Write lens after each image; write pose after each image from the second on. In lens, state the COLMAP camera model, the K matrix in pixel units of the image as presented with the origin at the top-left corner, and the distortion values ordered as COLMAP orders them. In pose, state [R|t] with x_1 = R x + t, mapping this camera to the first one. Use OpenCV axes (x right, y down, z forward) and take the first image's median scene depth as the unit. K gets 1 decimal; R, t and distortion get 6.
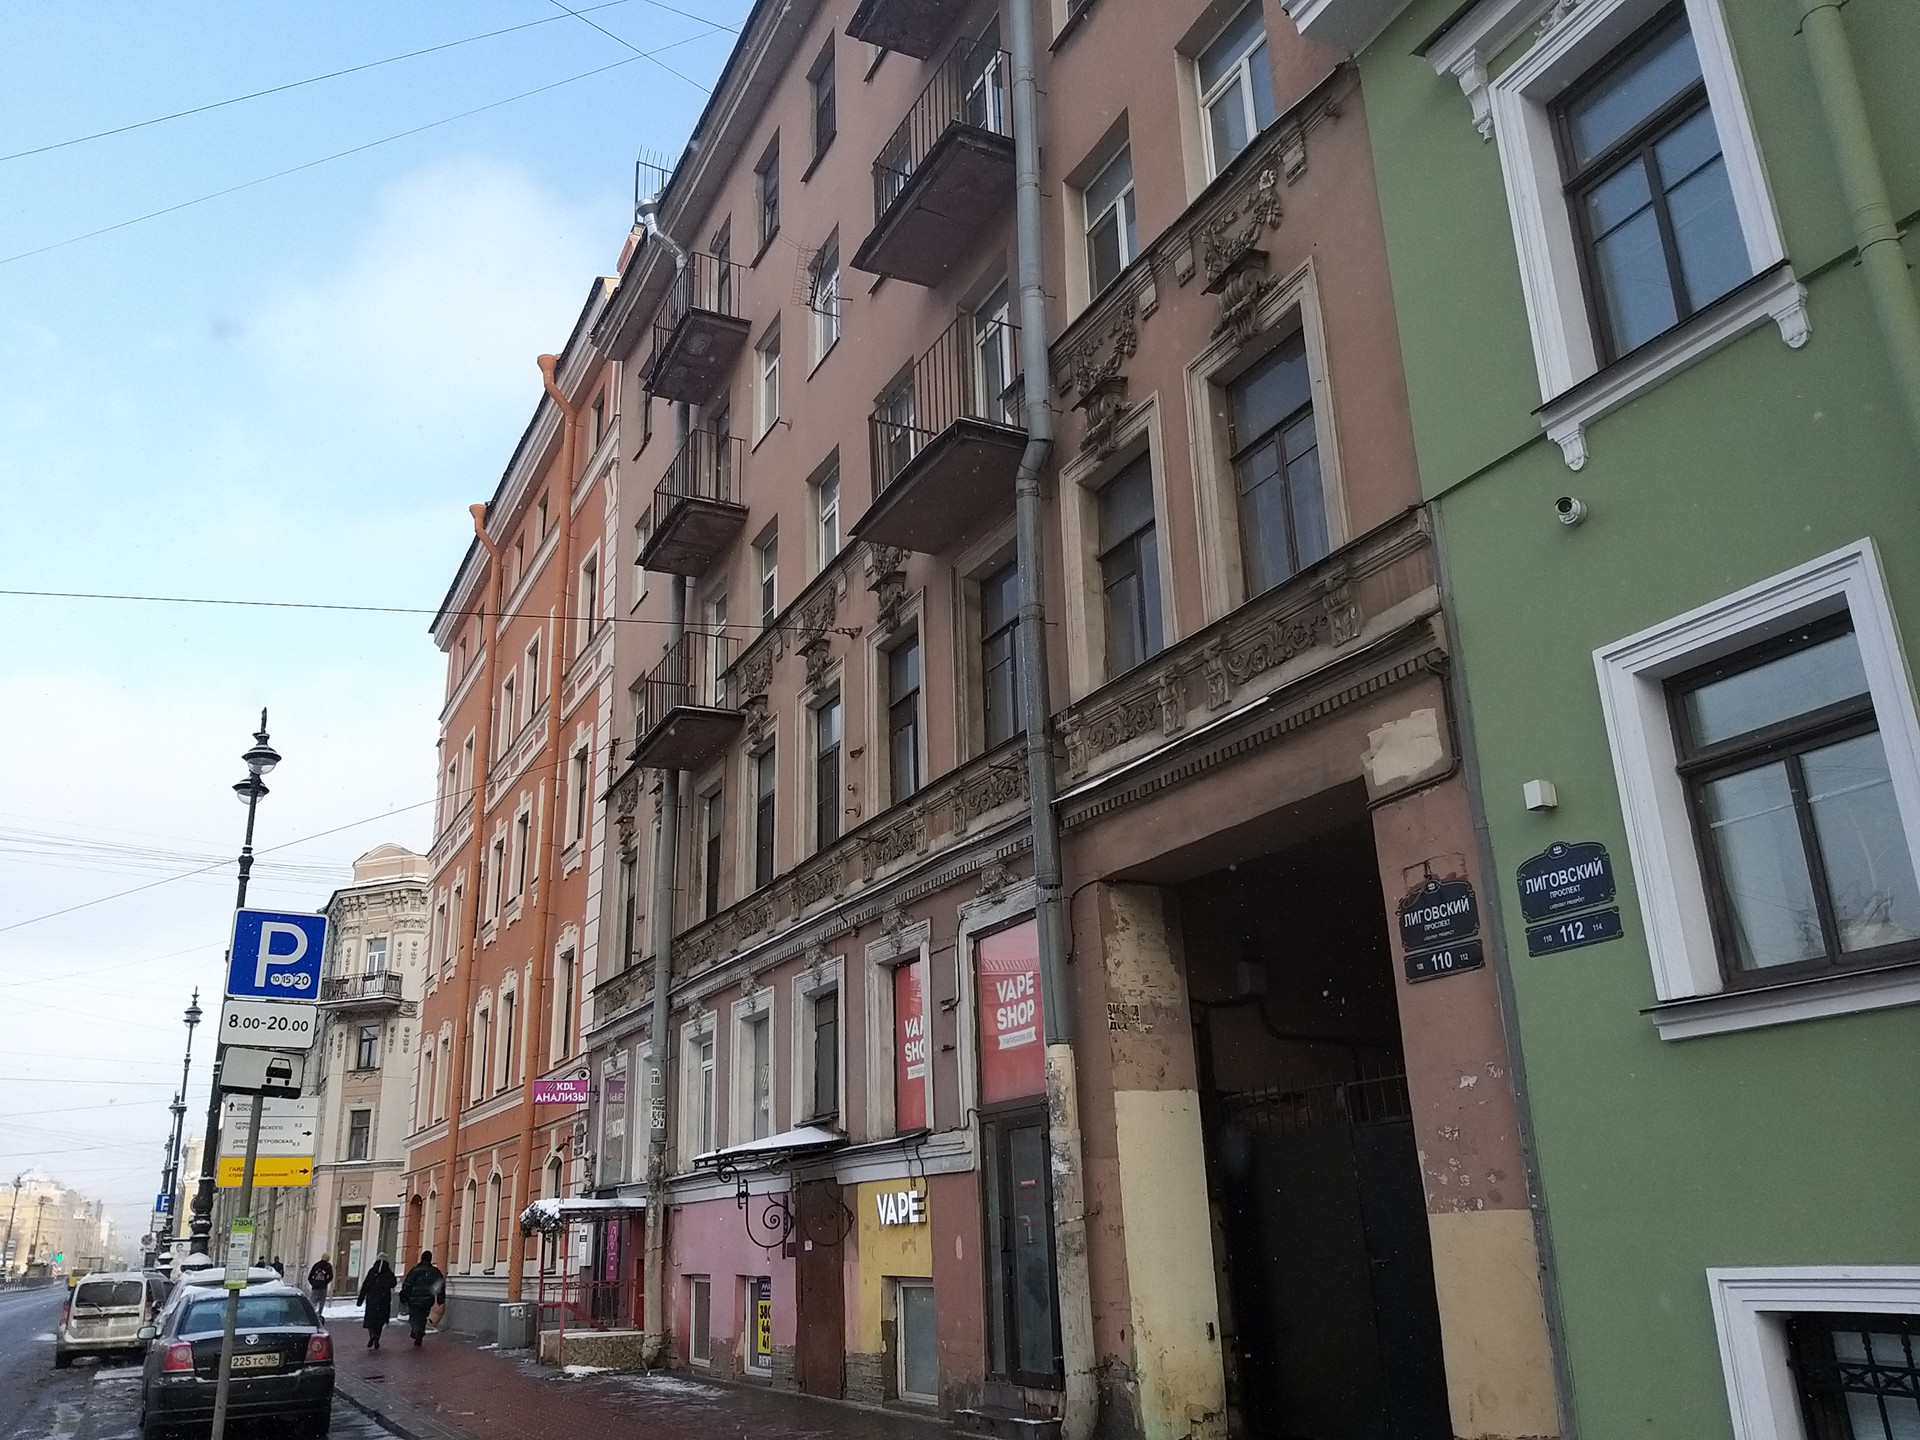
lens RADIAL K [[1458.5, 0, 949.1], [0, 1458.5, 748.3], [0, 0, 1]] dist [0.063069, -0.144496]
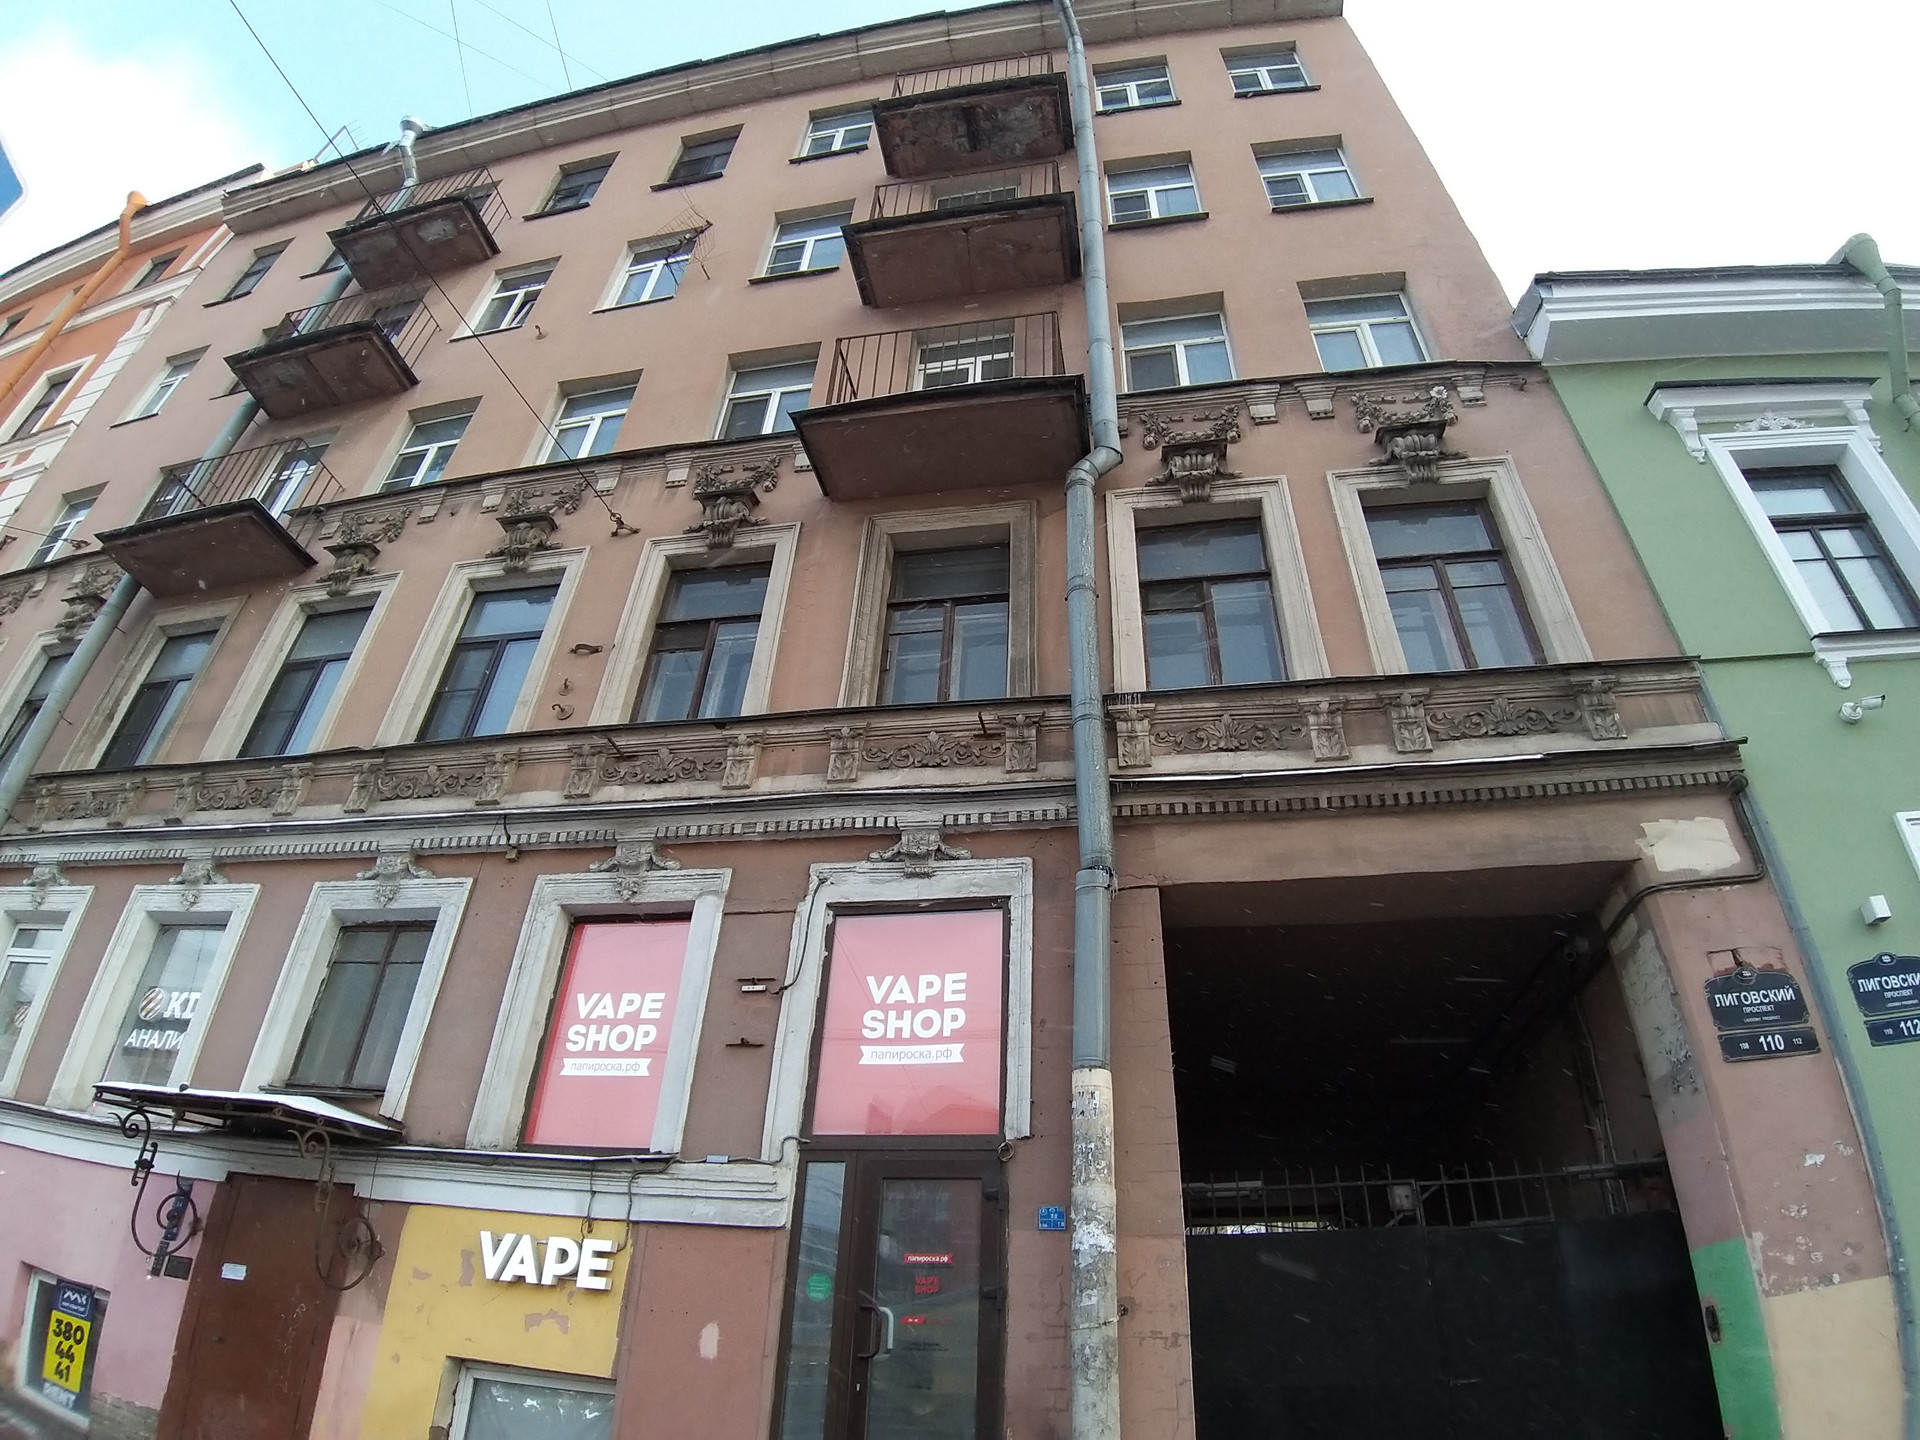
lens RADIAL K [[980.5, 0, 960.9], [0, 980.5, 711.8], [0, 0, 1]] dist [-0.094741, 0.002153]
pose [[0.602299, 0.468096, 0.646624, -0.375305], [-0.291964, 0.883082, -0.367320, 0.240847], [-0.742963, 0.032445, 0.668546, 0.711305]]
